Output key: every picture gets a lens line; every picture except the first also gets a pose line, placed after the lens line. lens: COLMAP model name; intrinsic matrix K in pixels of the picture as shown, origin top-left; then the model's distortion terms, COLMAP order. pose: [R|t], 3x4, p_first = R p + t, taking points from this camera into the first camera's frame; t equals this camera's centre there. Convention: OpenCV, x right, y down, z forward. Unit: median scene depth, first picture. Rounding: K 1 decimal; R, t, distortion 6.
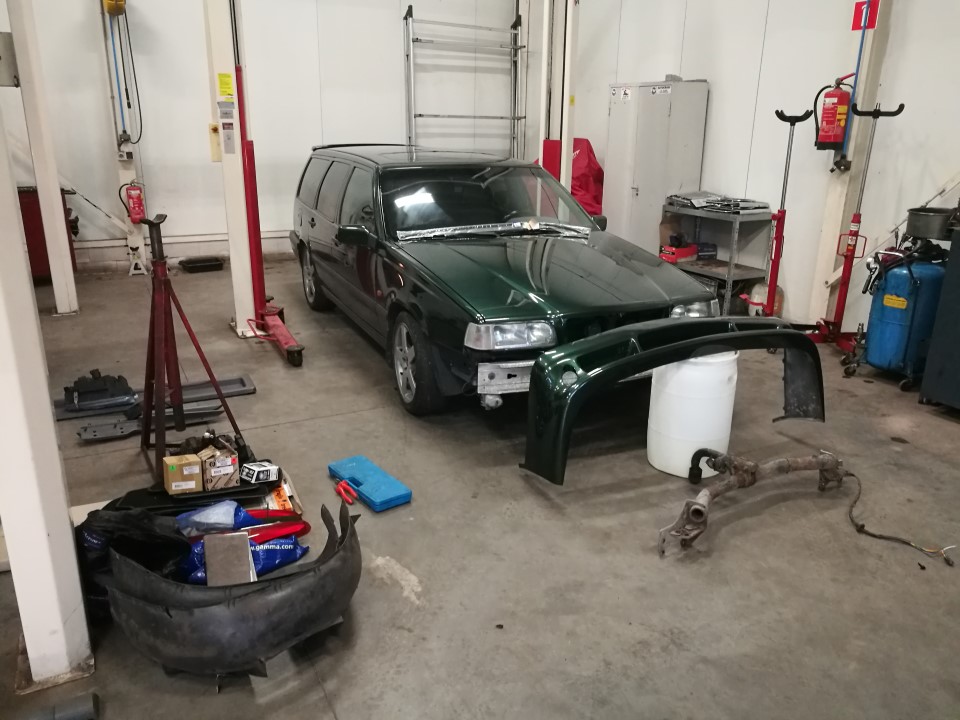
lens RADIAL K [[755.2, 0, 480.0], [0, 755.2, 360.0], [0, 0, 1]] dist [-0.026073, 0.052058]
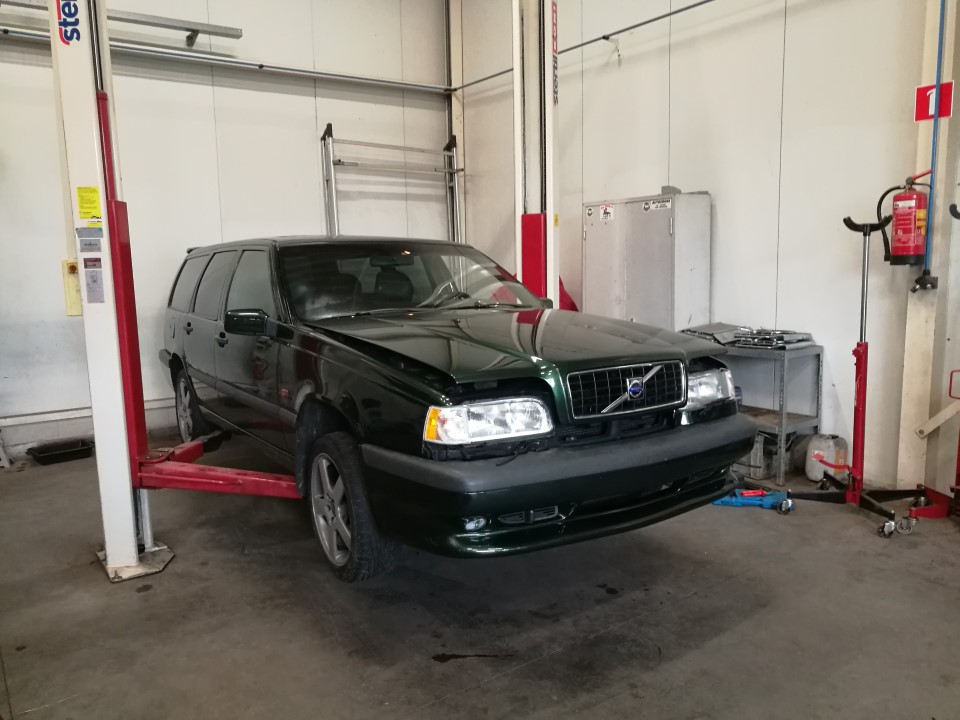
lens RADIAL K [[761.8, 0, 480.0], [0, 761.8, 360.0], [0, 0, 1]] dist [-0.012989, 0.040373]
pose [[0.988675, -0.053851, 0.140079, -0.085485], [0.077970, 0.981857, -0.172853, -0.074711], [-0.128229, 0.181818, 0.974936, 0.284055]]
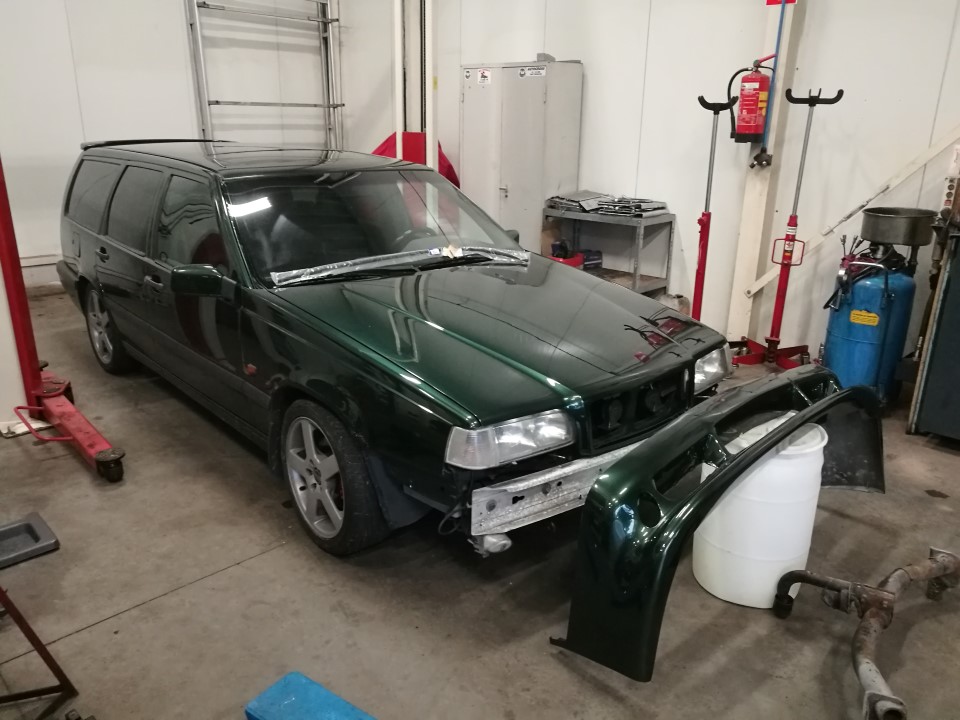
lens RADIAL K [[755.6, 0, 480.0], [0, 755.6, 360.0], [0, 0, 1]] dist [-0.006478, -0.003901]
pose [[0.953118, -0.092022, 0.288268, -0.101502], [0.088864, 0.995753, 0.024054, -0.071870], [-0.289257, 0.002690, 0.957248, 0.237730]]
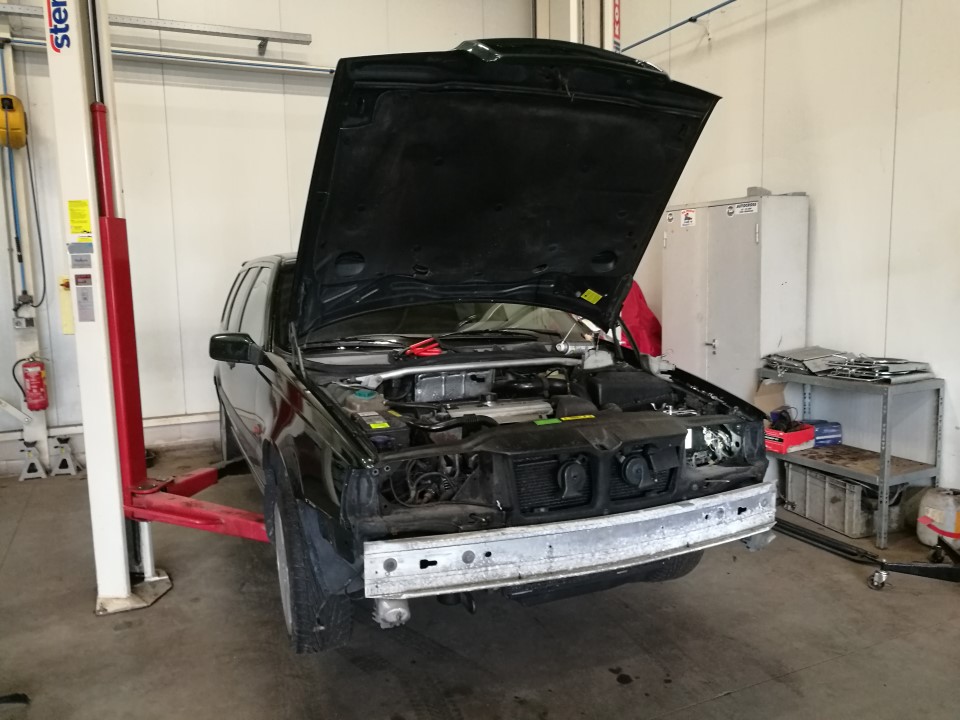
lens RADIAL K [[755.2, 0, 480.0], [0, 755.2, 360.0], [0, 0, 1]] dist [0.006581, 0.011633]
pose [[0.998571, -0.031115, -0.043447, 0.024336], [0.022476, 0.982145, -0.186778, -0.105555], [0.048483, 0.185535, 0.981441, 0.362582]]
